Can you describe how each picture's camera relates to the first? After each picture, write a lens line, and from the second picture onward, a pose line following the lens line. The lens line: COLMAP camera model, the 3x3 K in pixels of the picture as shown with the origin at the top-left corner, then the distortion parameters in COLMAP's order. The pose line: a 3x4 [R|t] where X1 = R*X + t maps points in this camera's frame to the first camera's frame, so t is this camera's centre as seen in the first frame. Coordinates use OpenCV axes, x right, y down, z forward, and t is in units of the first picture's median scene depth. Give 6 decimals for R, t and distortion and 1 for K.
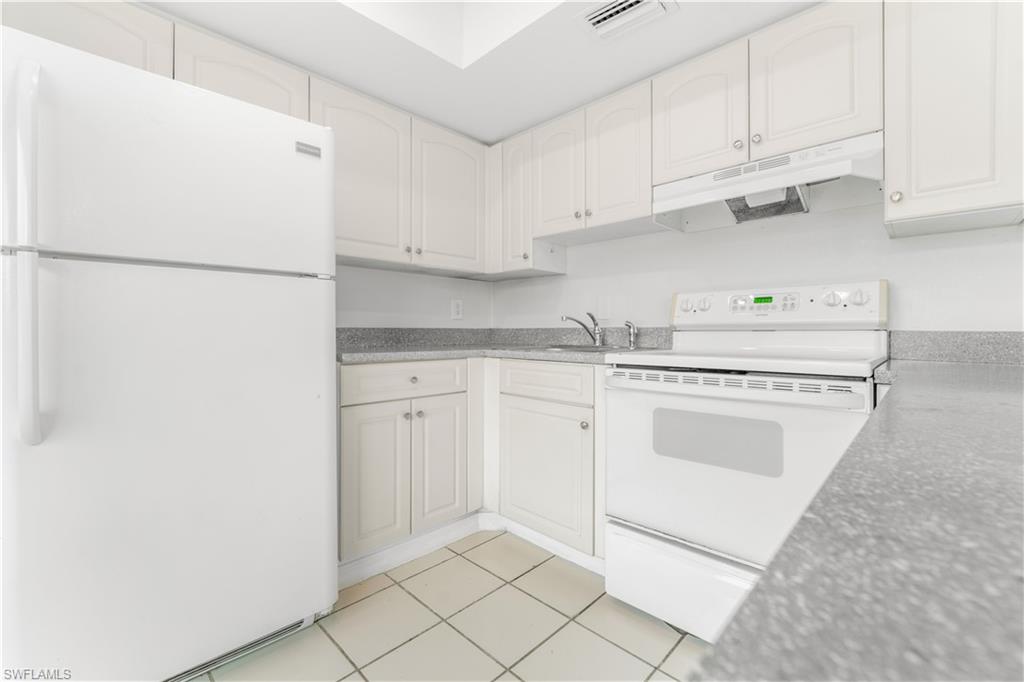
lens RADIAL K [[427.7, 0, 514.1], [0, 427.7, 331.9], [0, 0, 1]] dist [-0.009581, -0.001244]
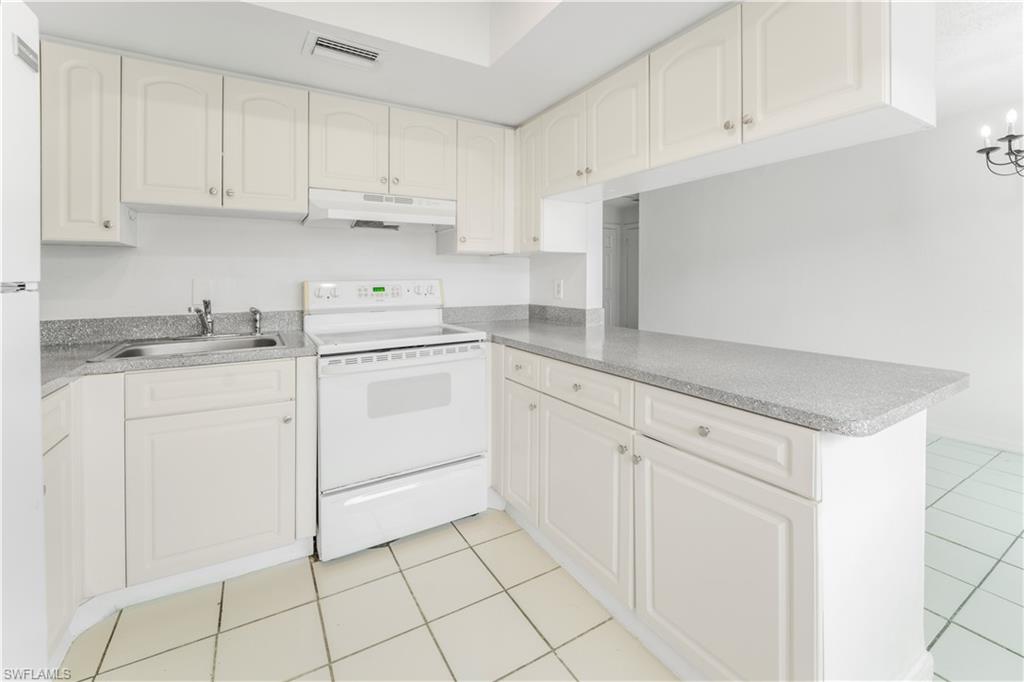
lens RADIAL K [[427.7, 0, 512.7], [0, 427.7, 279.6], [0, 0, 1]] dist [-0.009581, -0.001244]
pose [[0.269898, -0.007878, 0.962857, -0.631920], [0.008070, 0.999950, 0.005919, -0.109355], [-0.962855, 0.006173, 0.269949, 0.198171]]
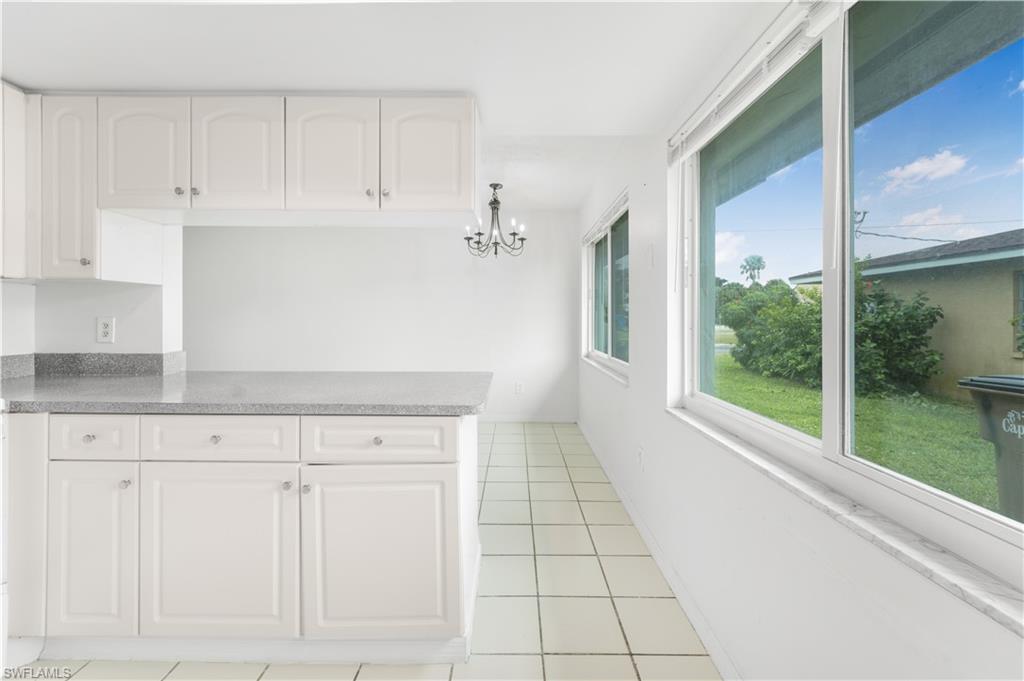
lens RADIAL K [[421.5, 0, 505.8], [0, 421.5, 313.5], [0, 0, 1]] dist [-0.002493, -0.000491]
pose [[-0.678671, -0.003600, 0.734434, -0.675292], [-0.003200, 0.999993, 0.001945, -0.114915], [-0.734436, -0.001030, -0.678678, 0.437400]]
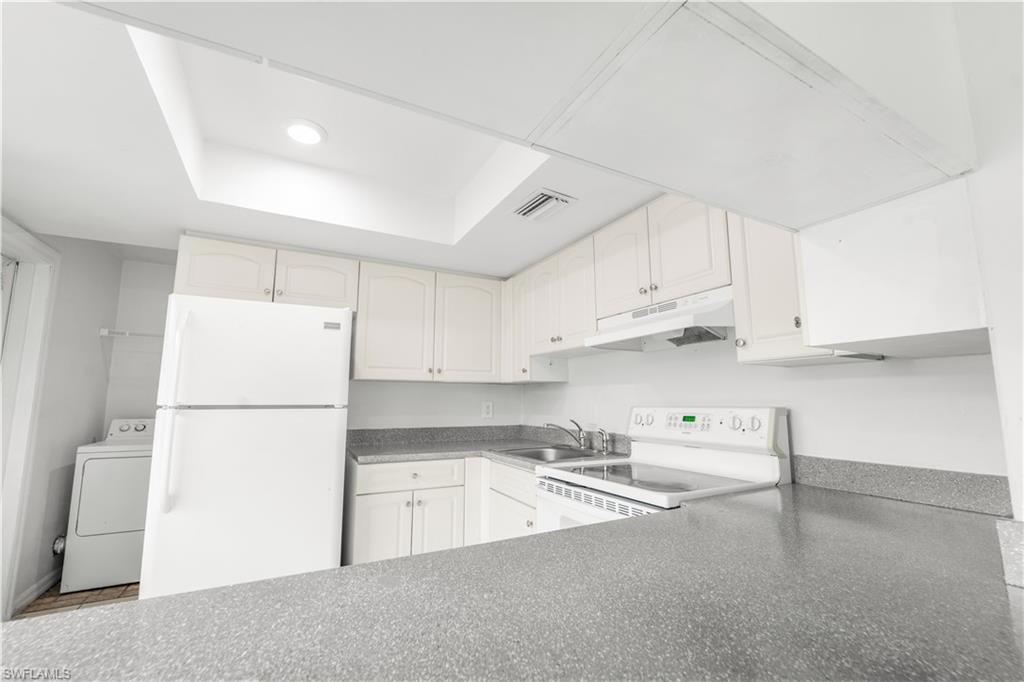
lens RADIAL K [[427.7, 0, 514.6], [0, 427.7, 342.7], [0, 0, 1]] dist [-0.009581, -0.001244]
pose [[0.953078, -0.041486, -0.299869, 0.485009], [-0.001505, 0.989904, -0.141733, -0.110975], [0.302722, 0.135534, 0.943393, -0.210154]]
